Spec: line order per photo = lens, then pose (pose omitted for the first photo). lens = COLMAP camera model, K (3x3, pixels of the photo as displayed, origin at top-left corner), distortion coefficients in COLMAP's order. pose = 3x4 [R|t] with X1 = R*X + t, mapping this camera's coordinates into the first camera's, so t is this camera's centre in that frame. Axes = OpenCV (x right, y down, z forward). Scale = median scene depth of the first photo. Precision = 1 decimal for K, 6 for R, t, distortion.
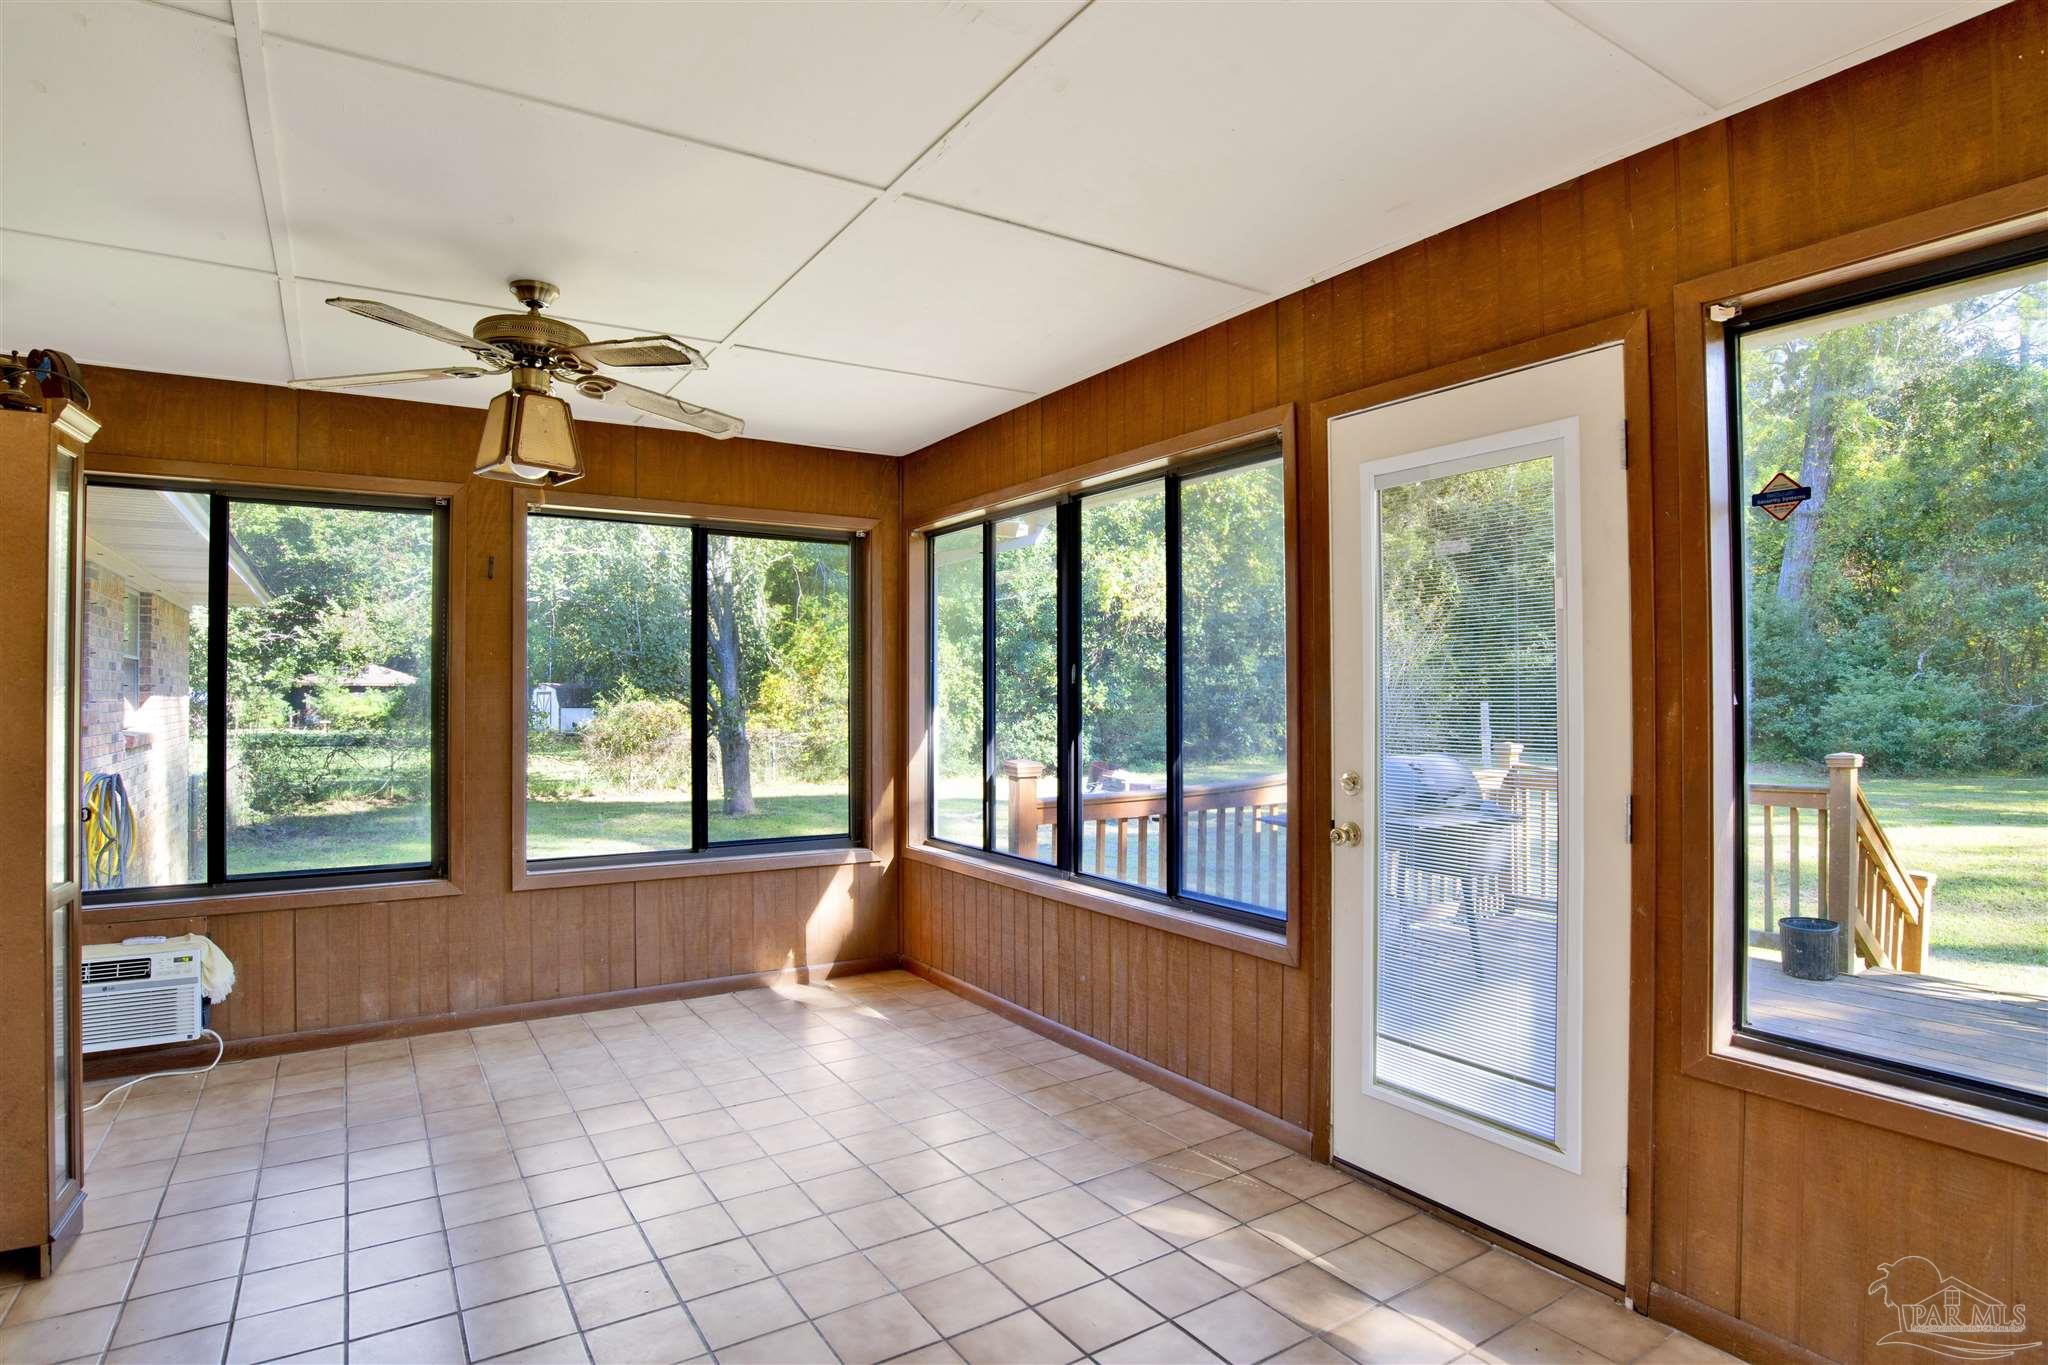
lens RADIAL K [[1092.4, 0, 1032.4], [0, 1092.4, 695.3], [0, 0, 1]] dist [-0.068382, 0.028865]
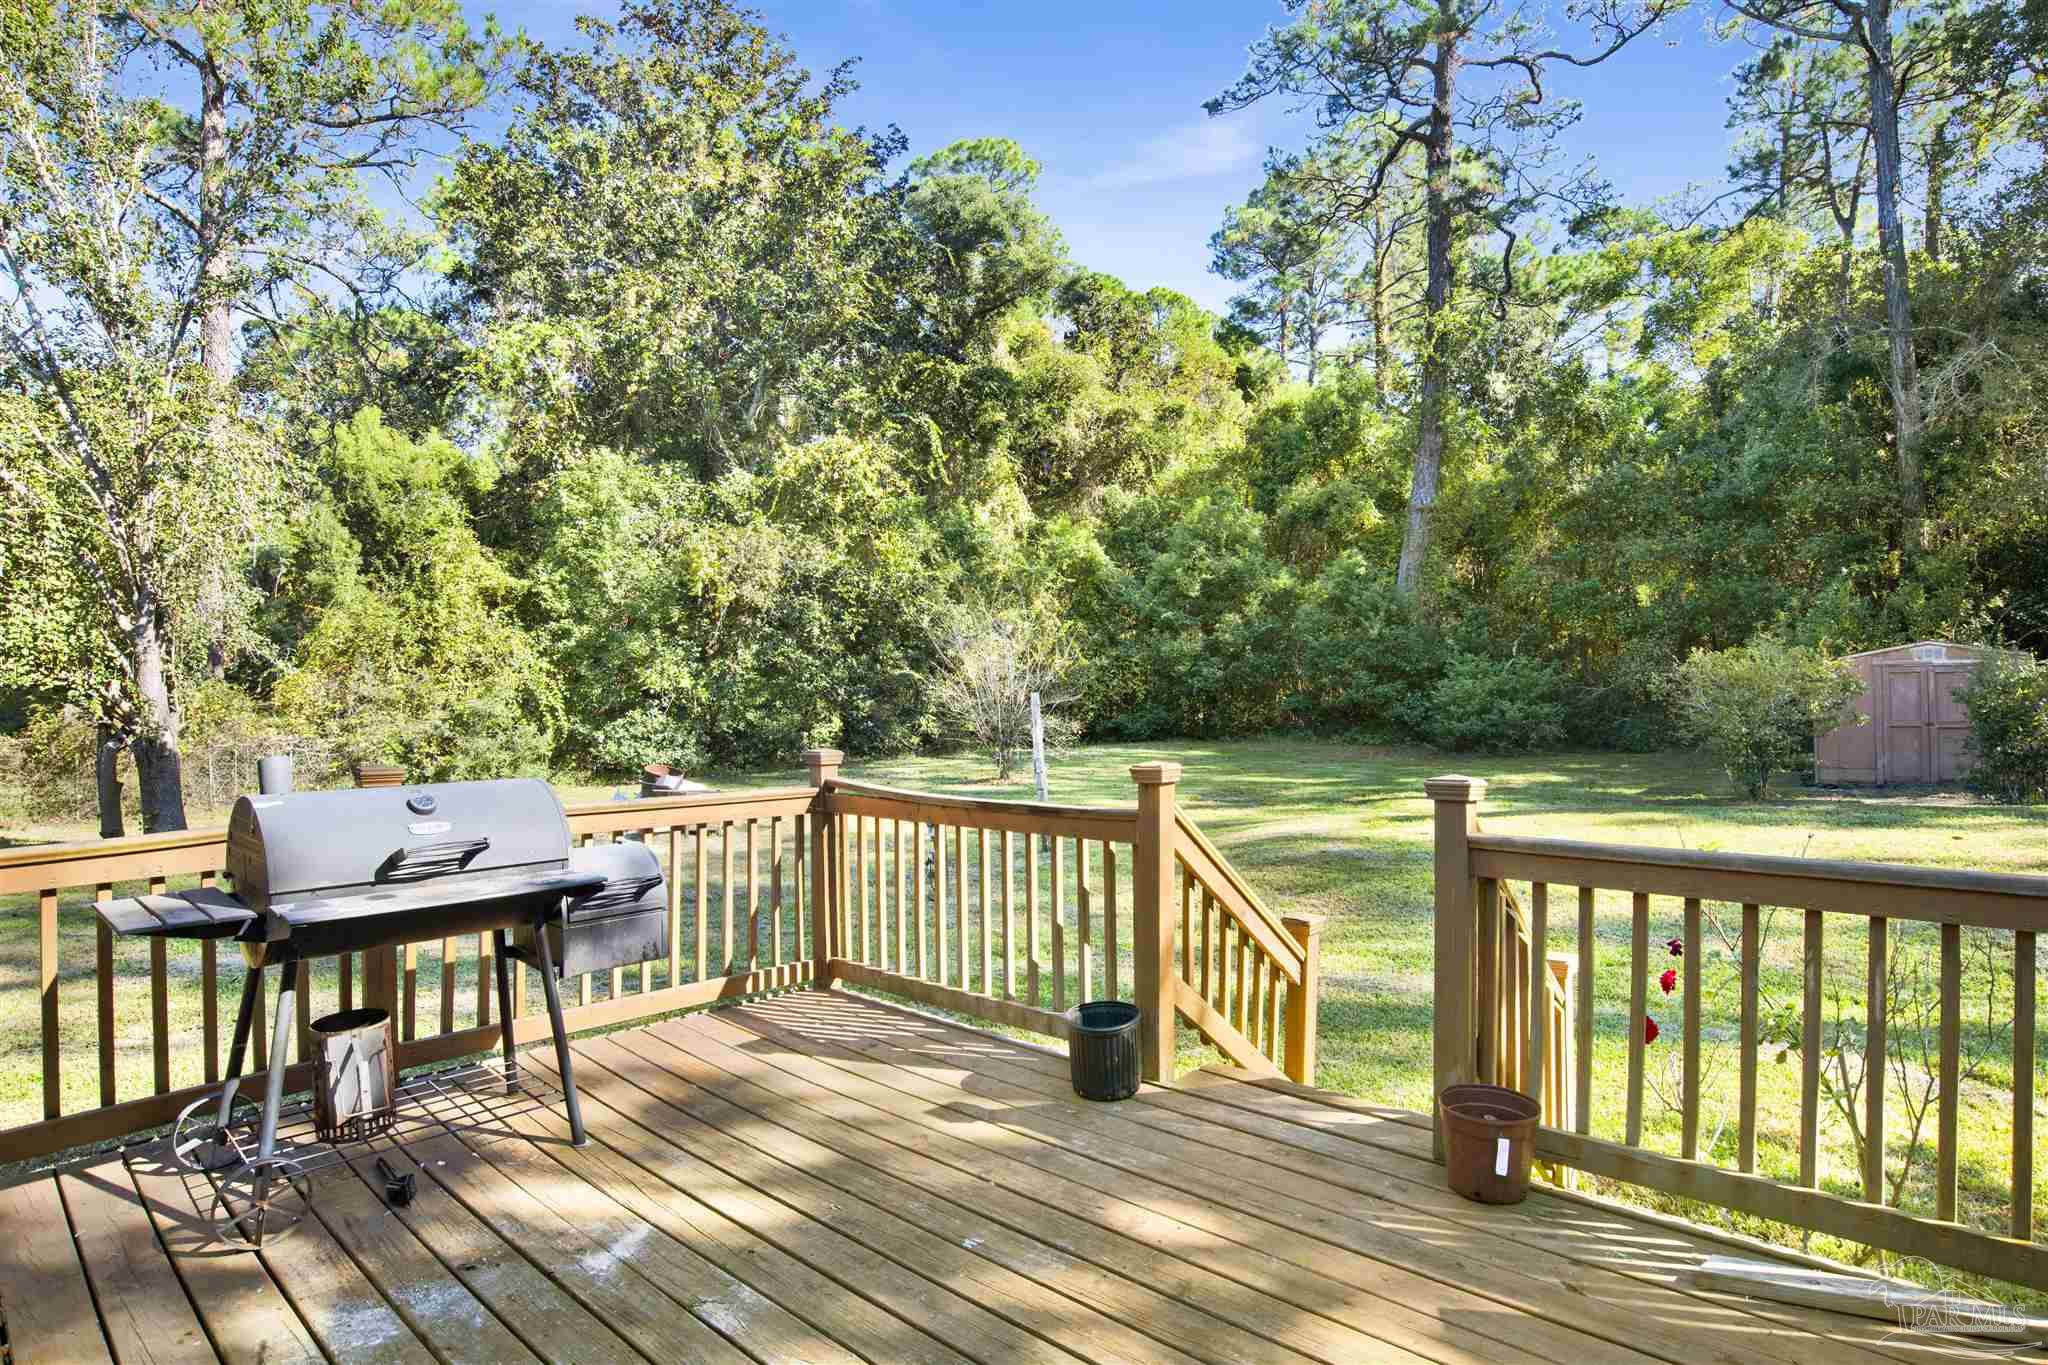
lens RADIAL K [[1092.4, 0, 1032.4], [0, 1092.4, 695.3], [0, 0, 1]] dist [-0.068382, 0.028865]
pose [[0.968248, -0.014175, 0.249589, 0.104060], [0.012529, 0.999888, 0.008182, 0.000972], [-0.249677, -0.004795, 0.968317, 0.068142]]
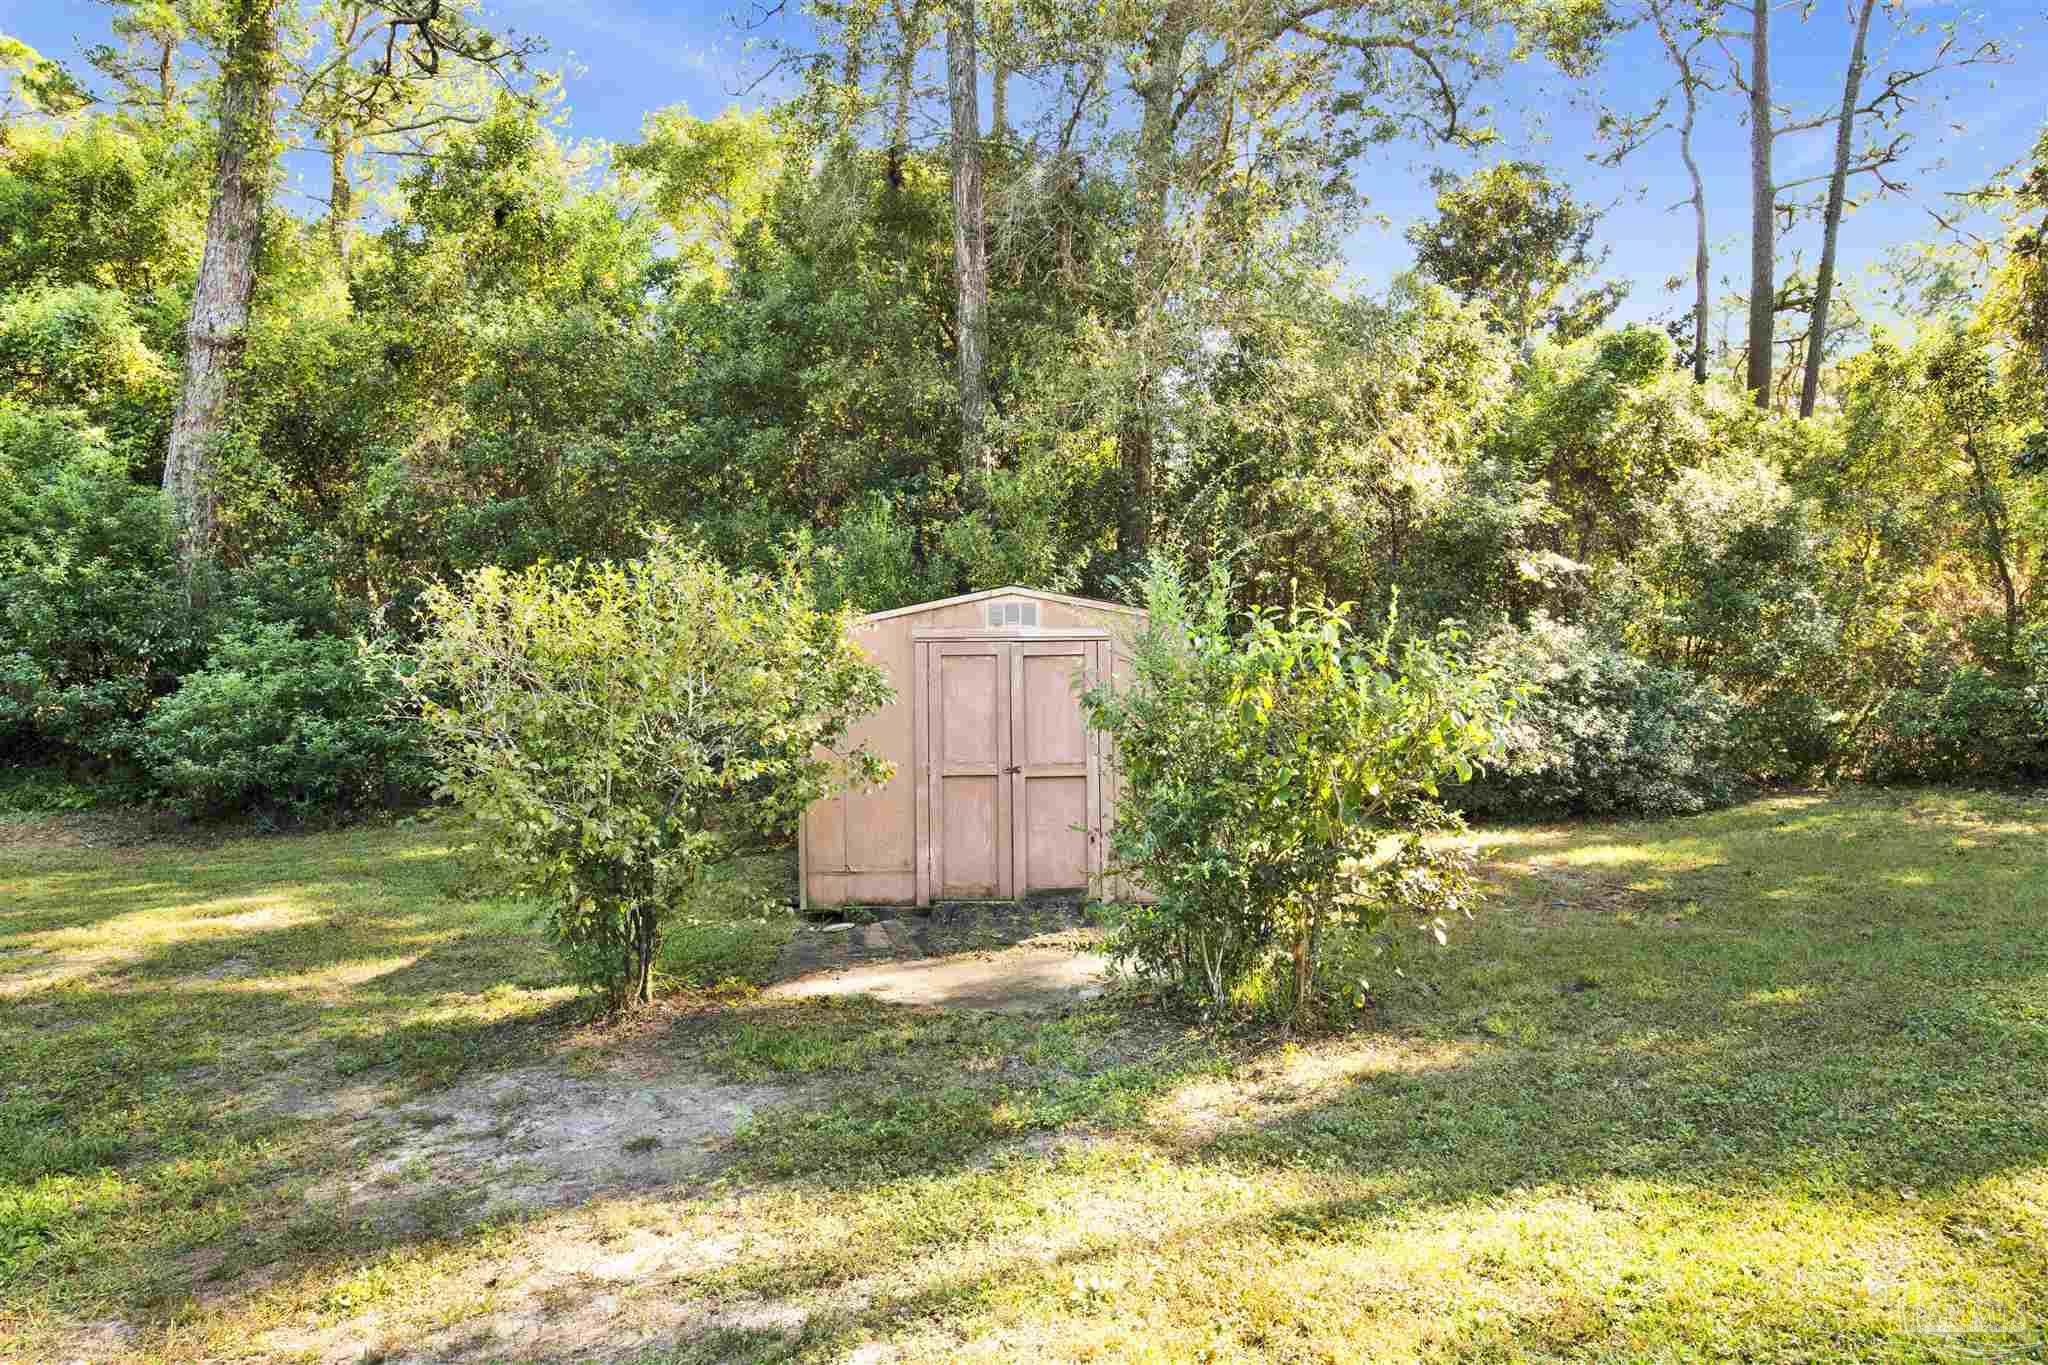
lens RADIAL K [[1179.7, 0, 1024.0], [0, 1179.7, 682.5], [0, 0, 1]] dist [-0.047958, 0.001698]
pose [[0.519841, -0.013400, 0.854158, 0.503692], [0.010966, 0.999899, 0.009013, 0.004126], [-0.854192, 0.004681, 0.519936, 0.380714]]
